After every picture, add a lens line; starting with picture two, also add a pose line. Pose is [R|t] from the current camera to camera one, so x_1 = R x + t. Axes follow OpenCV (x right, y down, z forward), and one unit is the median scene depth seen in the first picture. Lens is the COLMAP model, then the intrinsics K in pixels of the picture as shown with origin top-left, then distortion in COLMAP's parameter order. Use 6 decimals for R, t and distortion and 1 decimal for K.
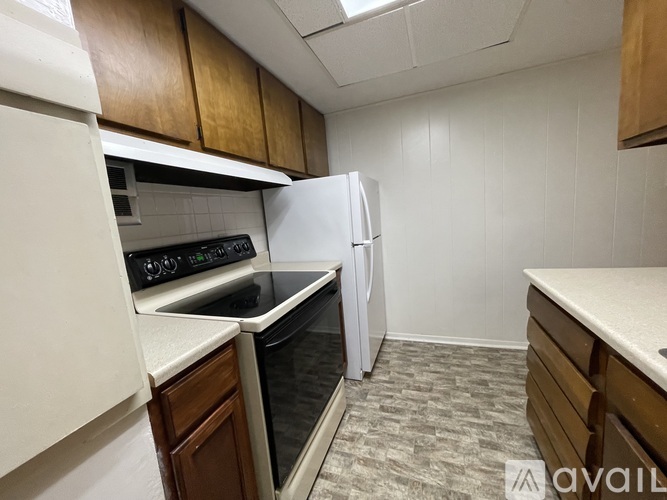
lens RADIAL K [[267.7, 0, 334.3], [0, 267.7, 253.9], [0, 0, 1]] dist [-0.004575, 0.000248]
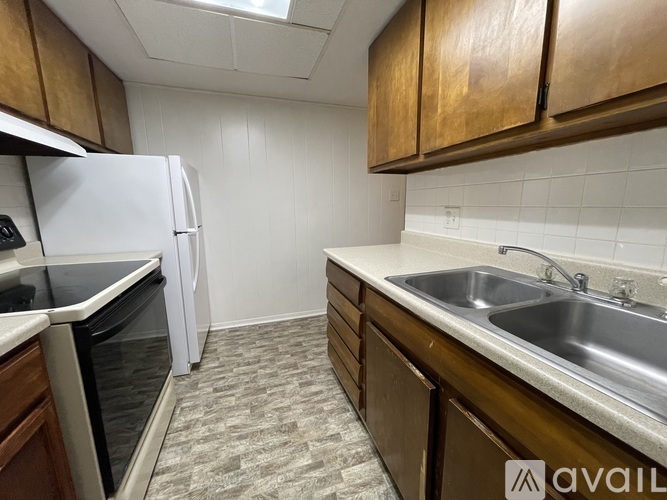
lens RADIAL K [[267.7, 0, 334.3], [0, 267.7, 253.9], [0, 0, 1]] dist [-0.004575, 0.000248]
pose [[0.779732, -0.034234, 0.625177, -0.095305], [0.030507, 0.999395, 0.016677, 0.047634], [-0.625369, 0.006068, 0.780305, -0.102773]]
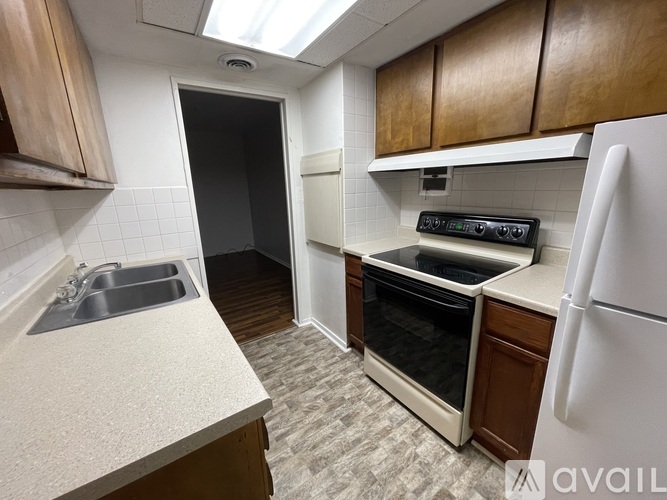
lens RADIAL K [[267.7, 0, 334.3], [0, 267.7, 253.9], [0, 0, 1]] dist [-0.004575, 0.000248]
pose [[-0.573045, 0.307339, -0.759712, 0.724069], [-0.033326, 0.917510, 0.396313, -0.296558], [0.818846, 0.252423, -0.515532, 0.995251]]
